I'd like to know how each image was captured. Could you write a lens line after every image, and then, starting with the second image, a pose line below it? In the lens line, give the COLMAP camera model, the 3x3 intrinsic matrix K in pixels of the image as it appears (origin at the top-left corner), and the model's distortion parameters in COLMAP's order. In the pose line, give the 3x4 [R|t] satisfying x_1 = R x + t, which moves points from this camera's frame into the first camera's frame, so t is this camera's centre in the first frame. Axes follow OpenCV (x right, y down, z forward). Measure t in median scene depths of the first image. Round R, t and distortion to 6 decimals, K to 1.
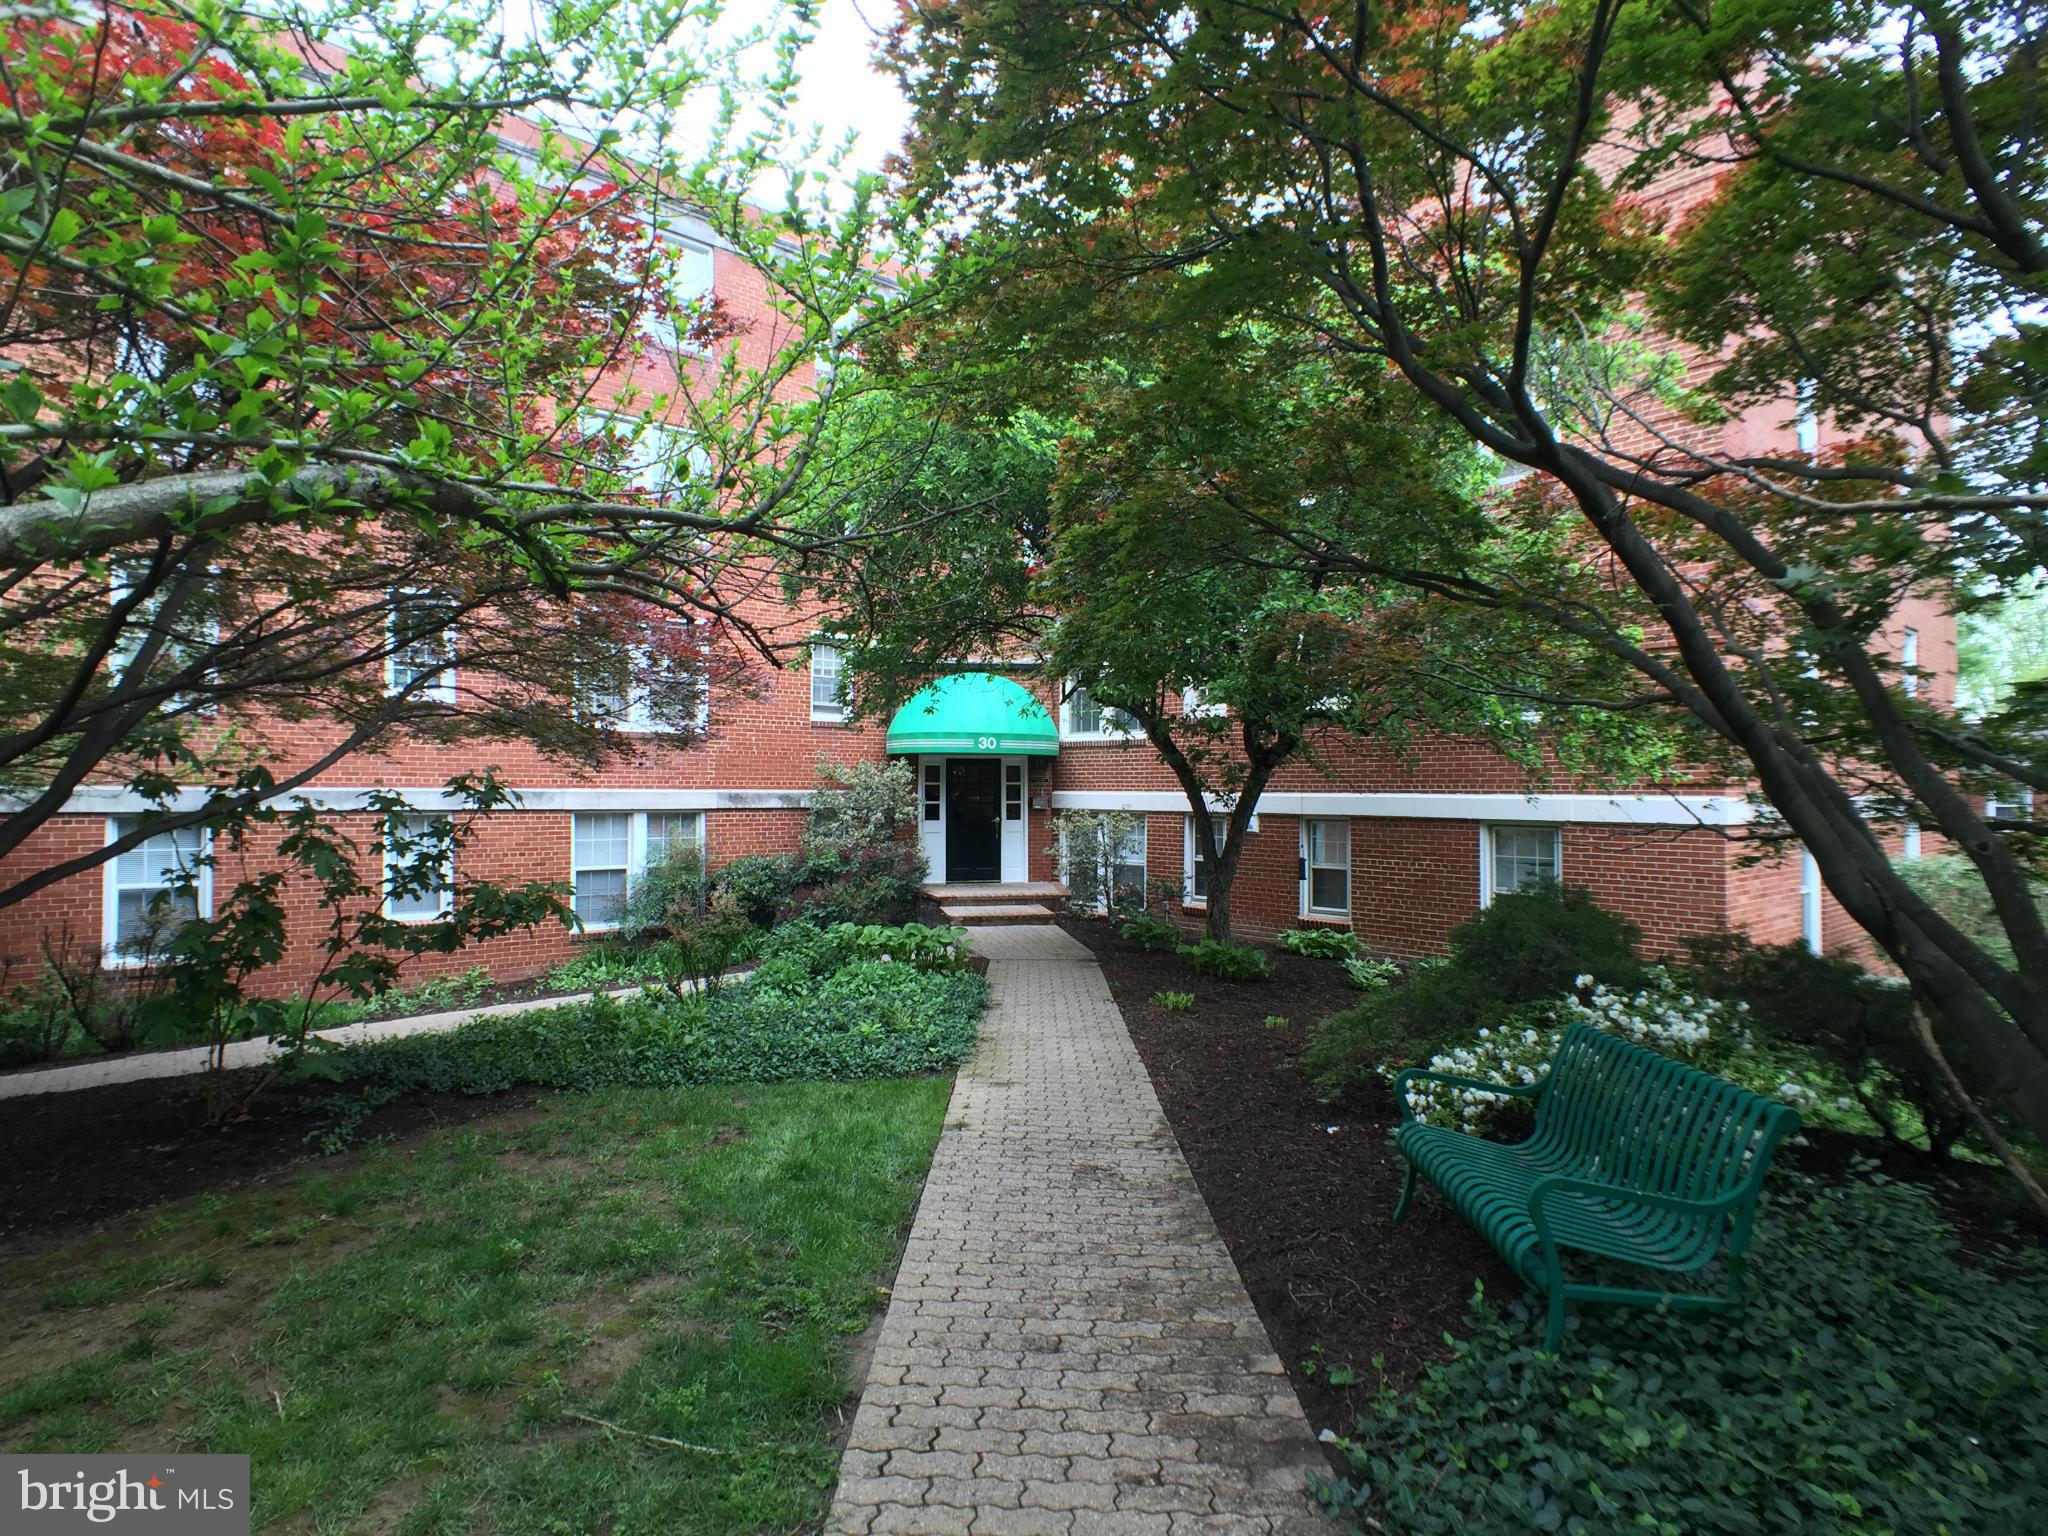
lens RADIAL K [[1097.0, 0, 996.6], [0, 1097.0, 765.6], [0, 0, 1]] dist [-0.039490, 0.026058]
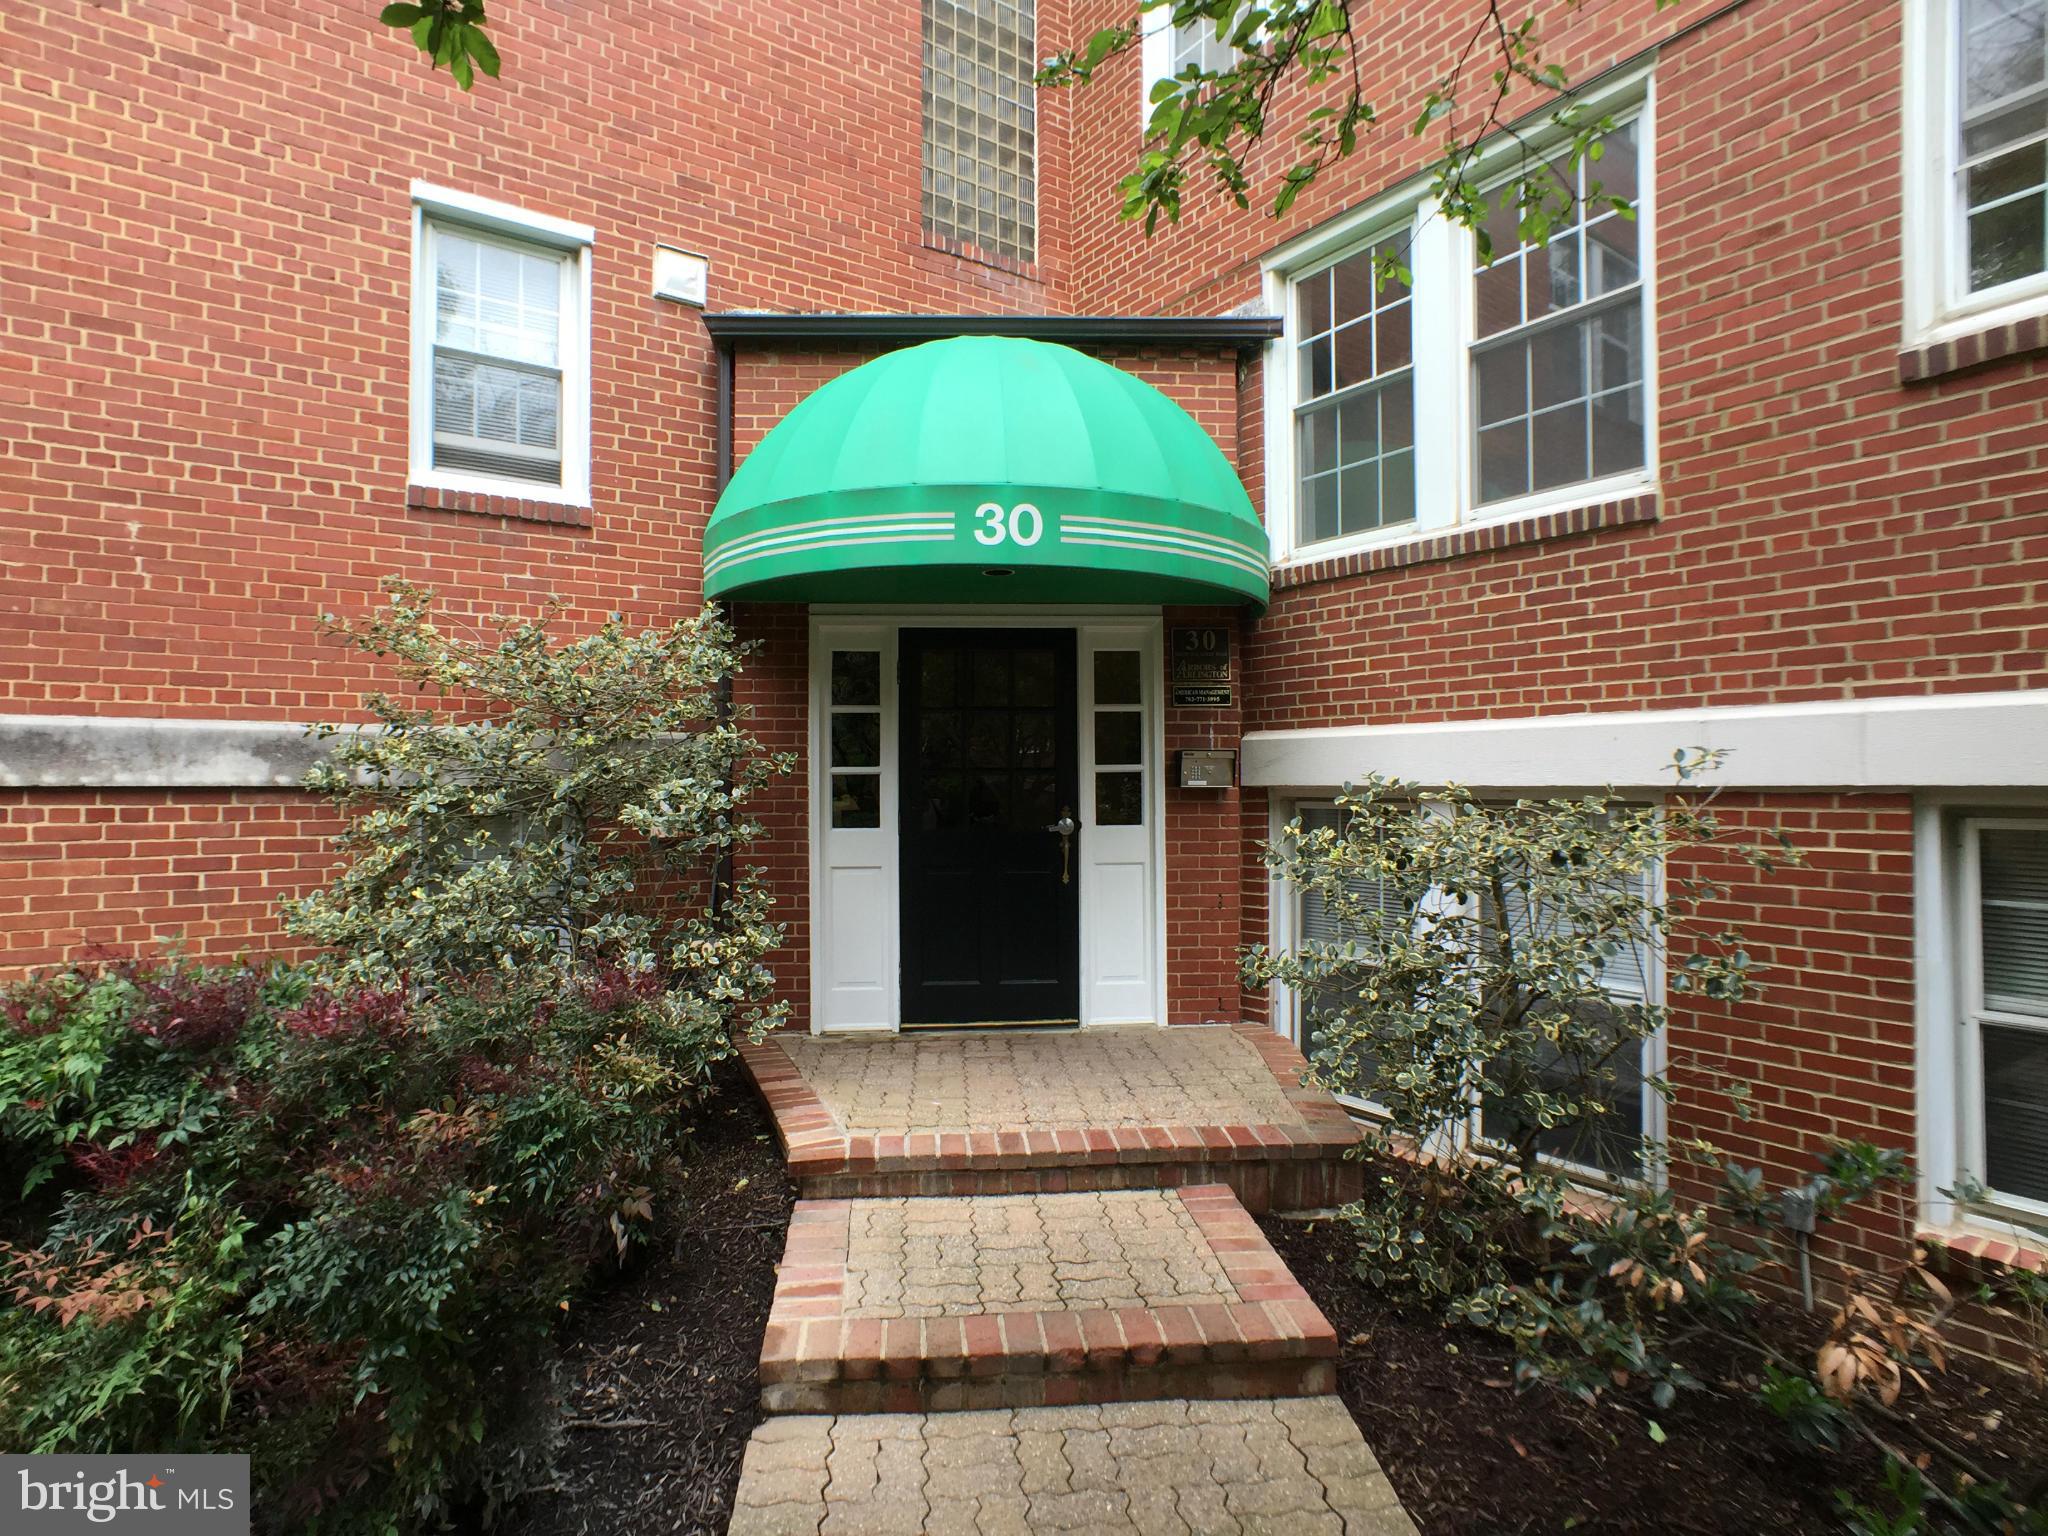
lens RADIAL K [[1097.0, 0, 996.6], [0, 1097.0, 765.6], [0, 0, 1]] dist [-0.039490, 0.026058]
pose [[0.994464, -0.007702, -0.104791, 0.013814], [0.008417, 0.999944, 0.006384, 0.030924], [0.104736, -0.007230, 0.994474, 0.701039]]
